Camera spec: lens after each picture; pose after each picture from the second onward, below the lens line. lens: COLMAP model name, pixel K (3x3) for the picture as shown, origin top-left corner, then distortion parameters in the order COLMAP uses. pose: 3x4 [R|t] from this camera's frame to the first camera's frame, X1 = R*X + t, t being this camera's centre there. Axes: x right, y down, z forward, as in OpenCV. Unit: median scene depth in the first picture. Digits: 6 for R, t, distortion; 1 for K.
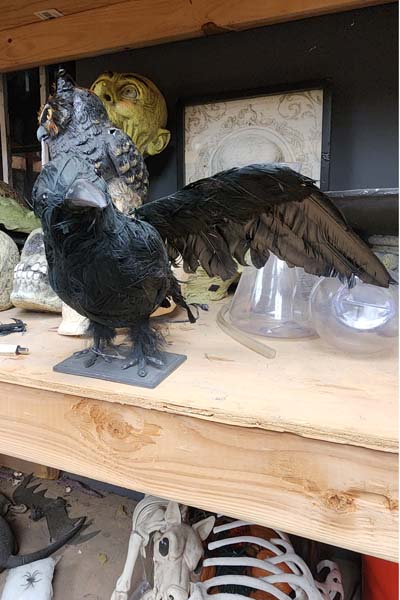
lens RADIAL K [[414.0, 0, 198.3], [0, 414.0, 300.9], [0, 0, 1]] dist [-0.011382, -0.000441]
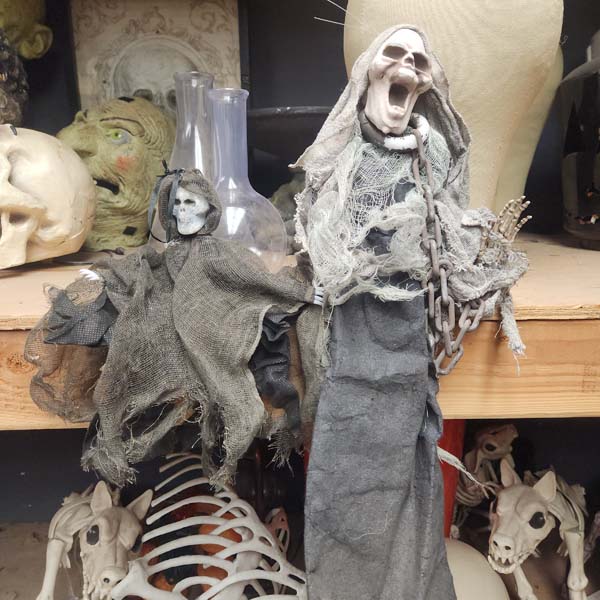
lens RADIAL K [[463.0, 0, 299.3], [0, 463.0, 302.9], [0, 0, 1]] dist [0.027799, -0.008788]
pose [[0.928070, -0.080465, 0.363610, 0.001816], [0.043348, 0.993083, 0.109122, 0.035309], [-0.369876, -0.085511, 0.925138, -0.046330]]
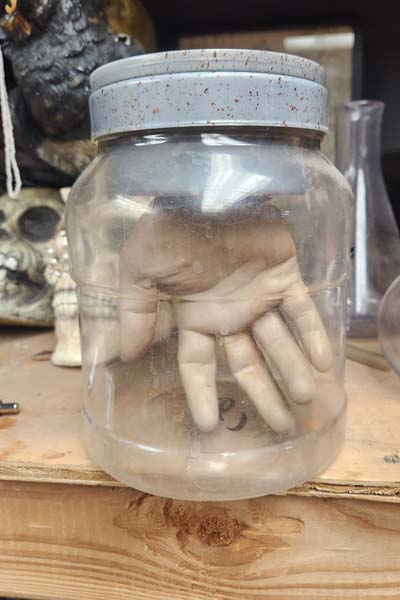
lens RADIAL K [[381.9, 0, 201.7], [0, 381.9, 296.4], [0, 0, 1]] dist [-0.004121, -0.004143]
pose [[0.969454, -0.071121, 0.234735, -0.115024], [0.062151, 0.997034, 0.045403, -0.016623], [-0.237267, -0.029427, 0.970999, 0.177048]]
